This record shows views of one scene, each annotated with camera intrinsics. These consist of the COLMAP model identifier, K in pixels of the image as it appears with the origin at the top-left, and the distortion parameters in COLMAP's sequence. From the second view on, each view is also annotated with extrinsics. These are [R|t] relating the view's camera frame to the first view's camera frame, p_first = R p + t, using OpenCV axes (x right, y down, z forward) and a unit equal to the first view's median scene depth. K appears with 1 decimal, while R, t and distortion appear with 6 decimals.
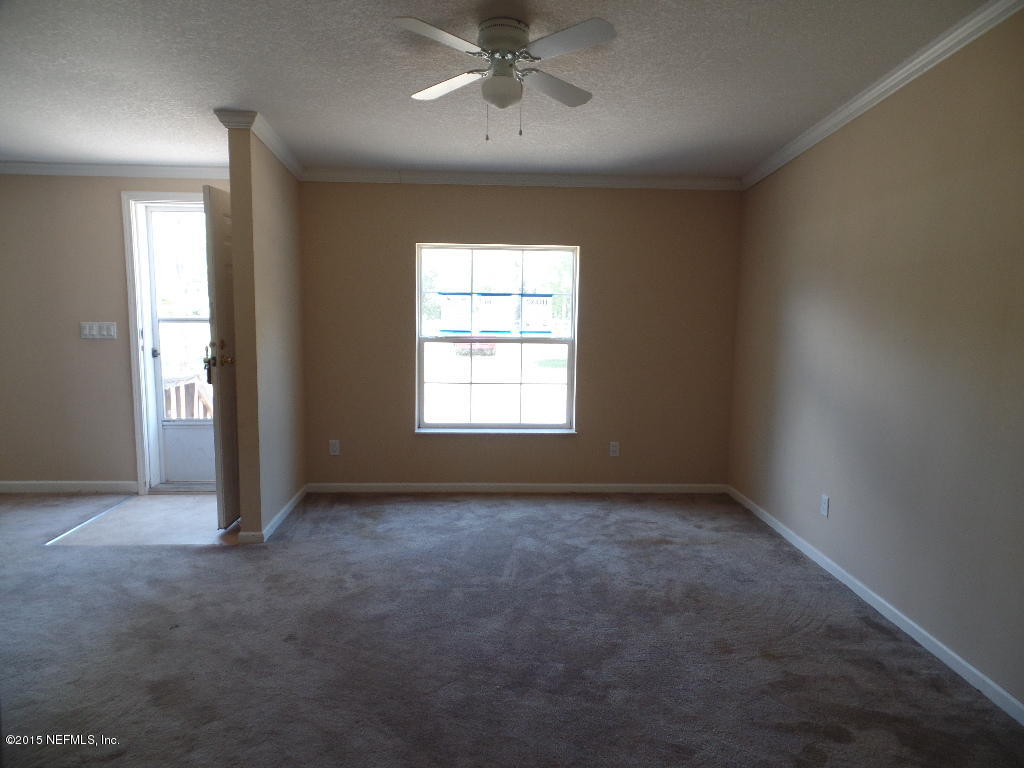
lens RADIAL K [[697.9, 0, 515.0], [0, 697.9, 377.9], [0, 0, 1]] dist [-0.010118, 0.004358]
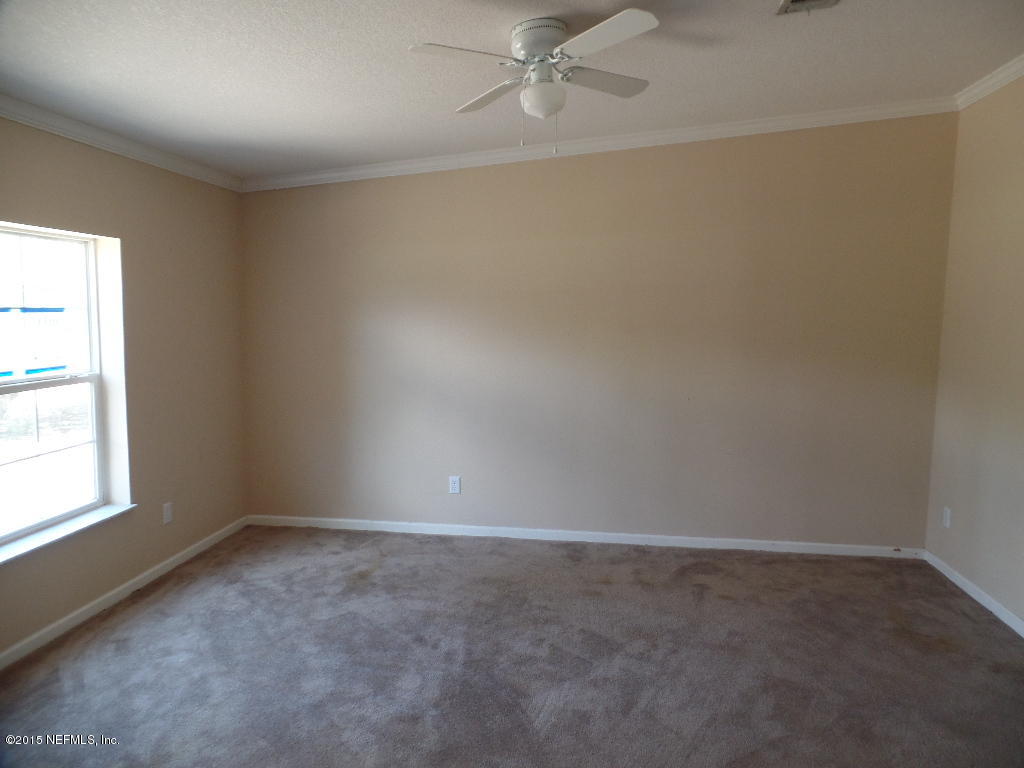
lens RADIAL K [[697.9, 0, 514.4], [0, 697.9, 389.5], [0, 0, 1]] dist [-0.010118, 0.004358]
pose [[0.177874, -0.123734, 0.976243, -0.588713], [0.101052, 0.989116, 0.106953, -0.083696], [-0.978851, 0.079627, 0.188442, 0.556781]]
